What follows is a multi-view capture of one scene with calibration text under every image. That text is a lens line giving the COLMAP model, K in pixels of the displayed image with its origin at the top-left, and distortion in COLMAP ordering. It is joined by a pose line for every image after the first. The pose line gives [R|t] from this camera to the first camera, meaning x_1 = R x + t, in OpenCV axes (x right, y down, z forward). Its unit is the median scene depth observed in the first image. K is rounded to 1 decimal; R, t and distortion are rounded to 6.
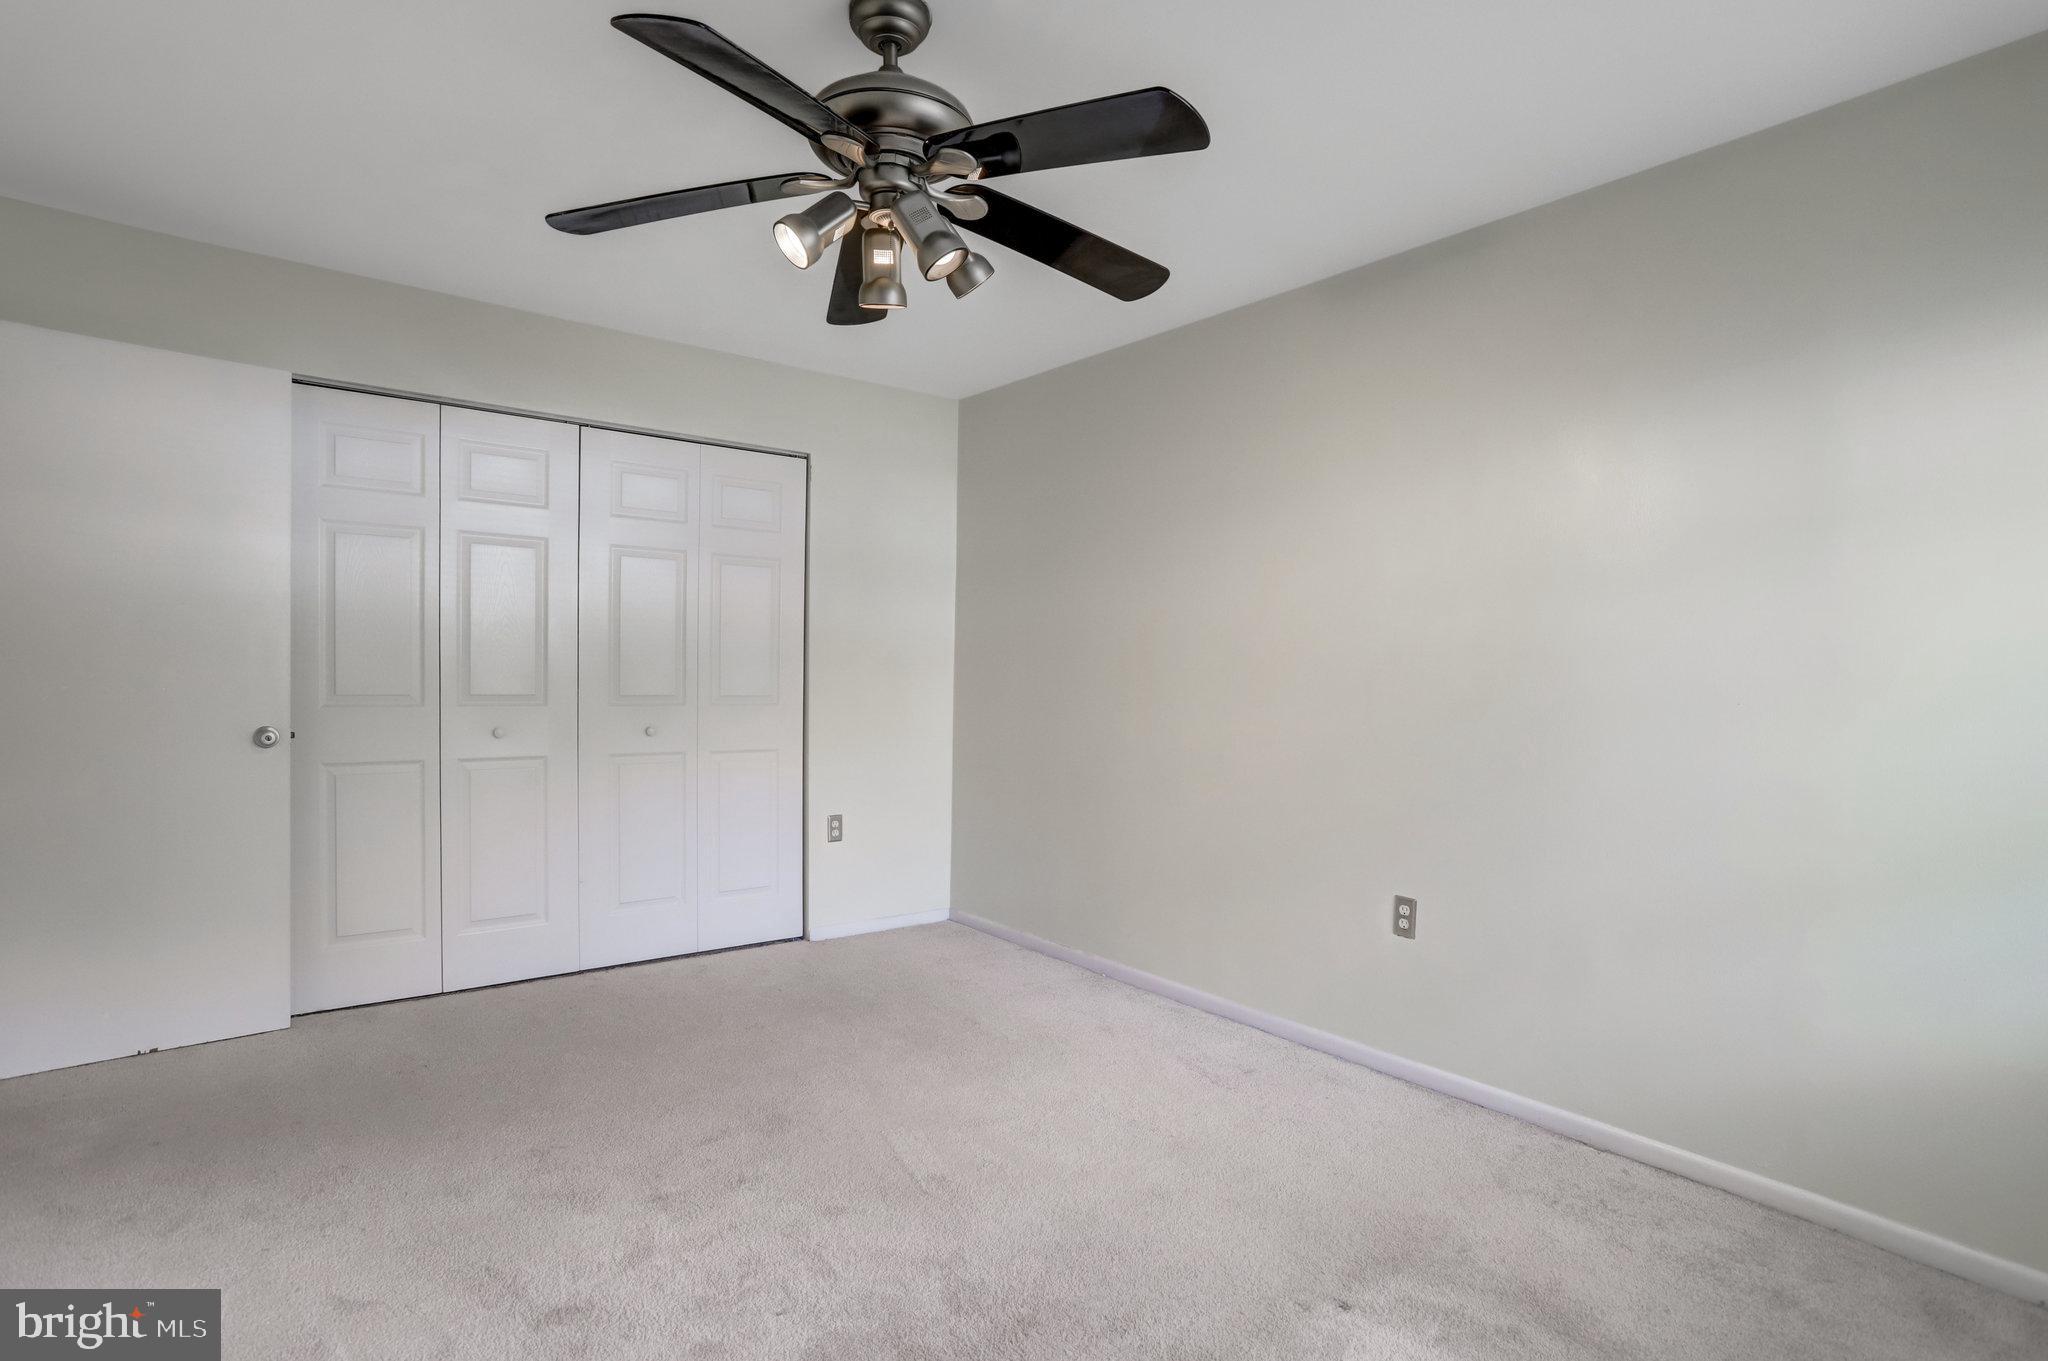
lens RADIAL K [[1010.4, 0, 1024.5], [0, 1010.4, 652.2], [0, 0, 1]] dist [-0.020429, 0.000674]
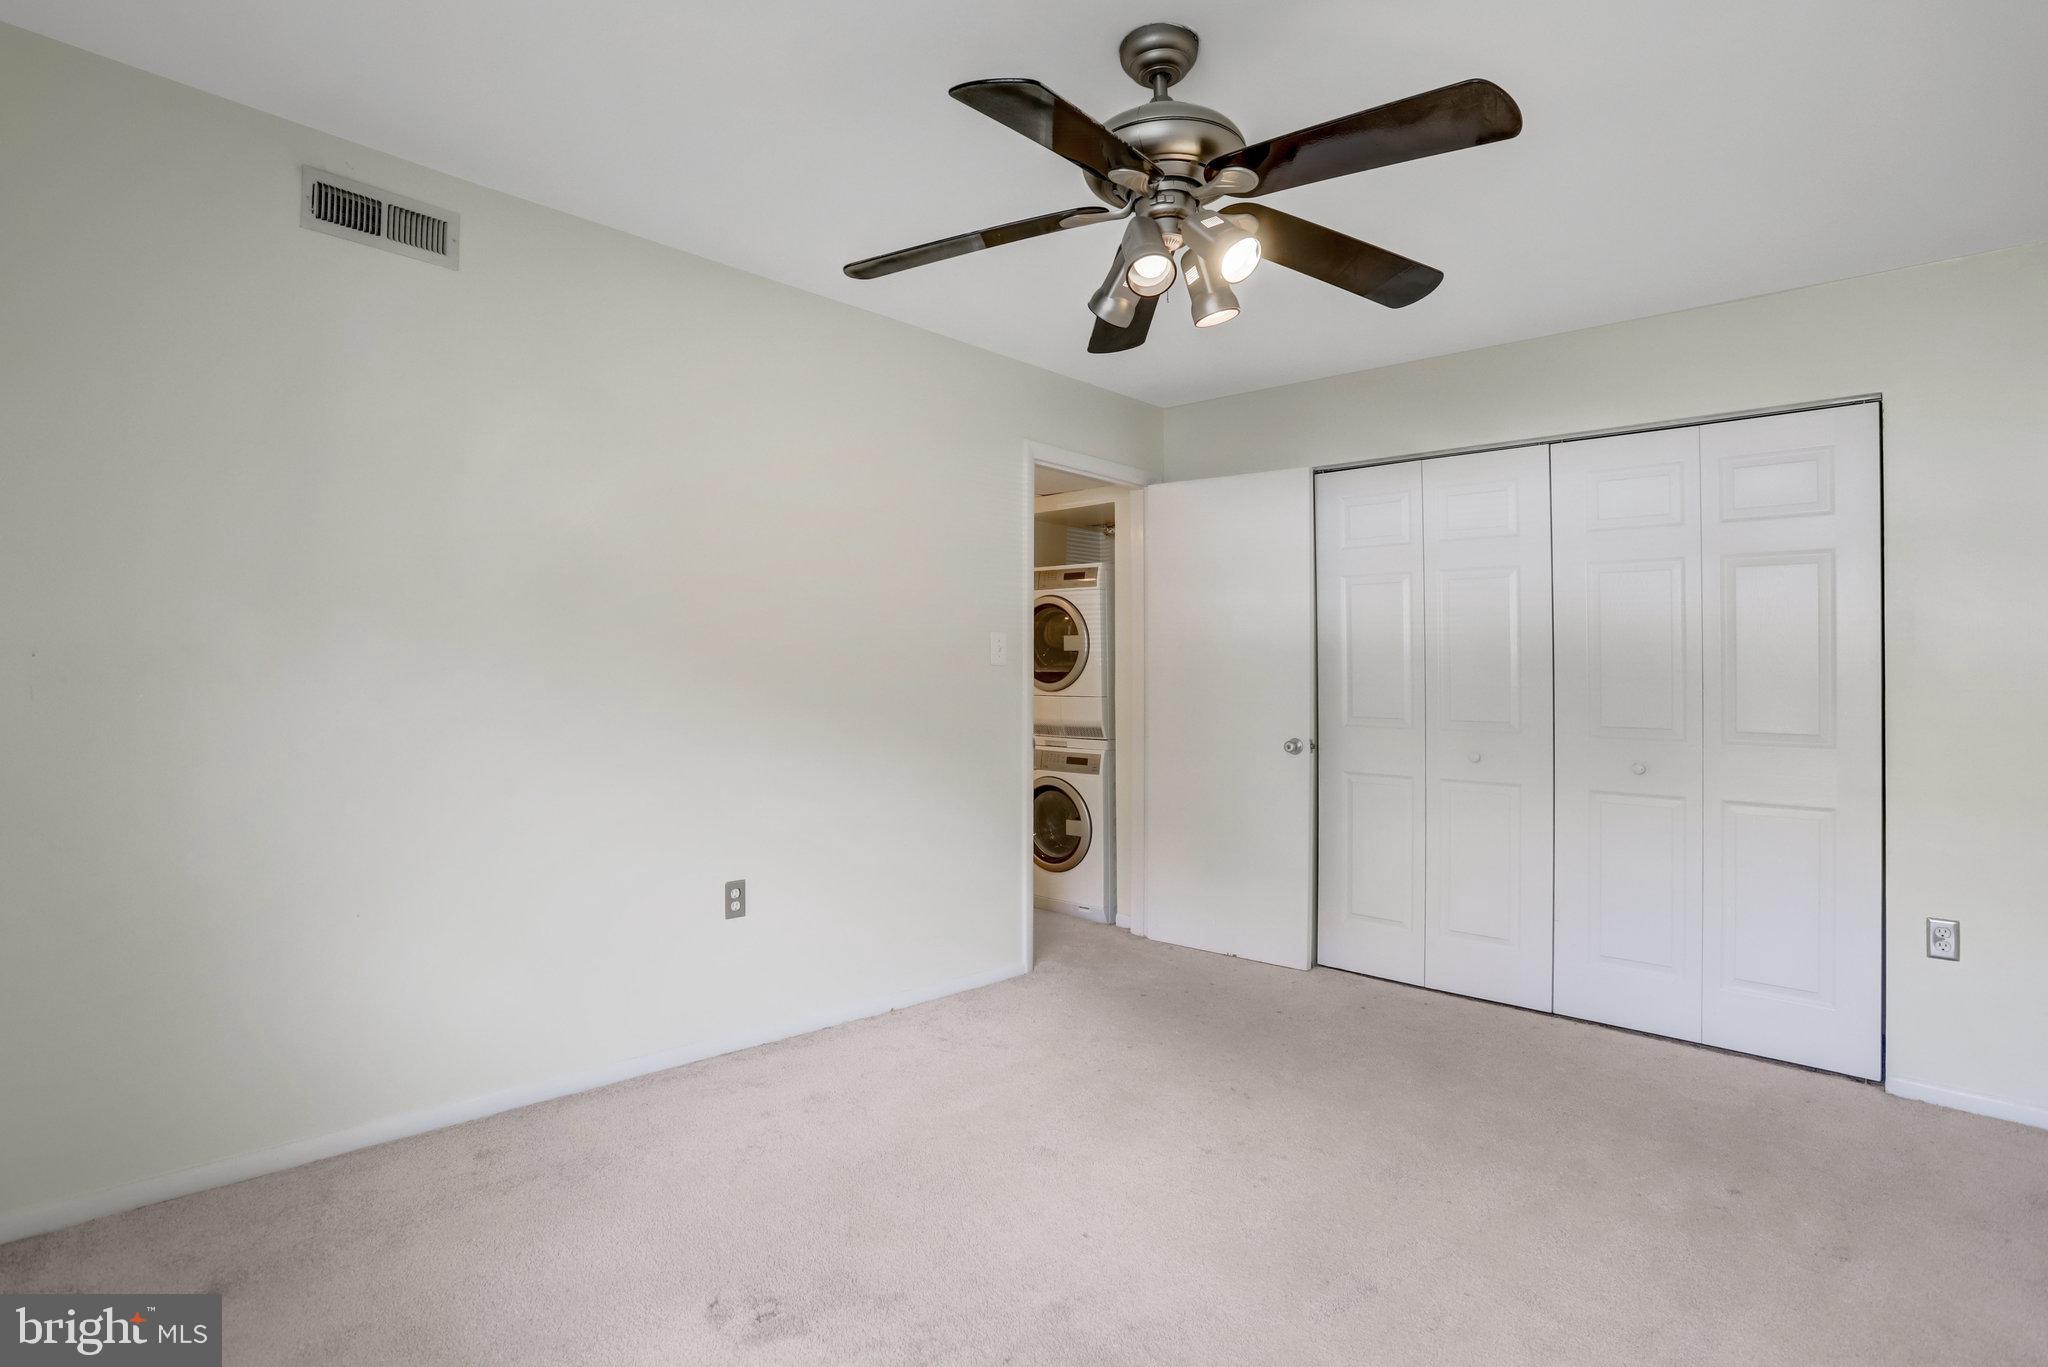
lens RADIAL K [[1032.3, 0, 1024.0], [0, 1032.3, 683.5], [0, 0, 1]] dist [-0.036998, 0.000413]
pose [[0.158249, -0.011153, -0.987336, 0.404707], [-0.000104, 0.999936, -0.011312, 0.013459], [0.987399, 0.001892, 0.158238, 0.322589]]
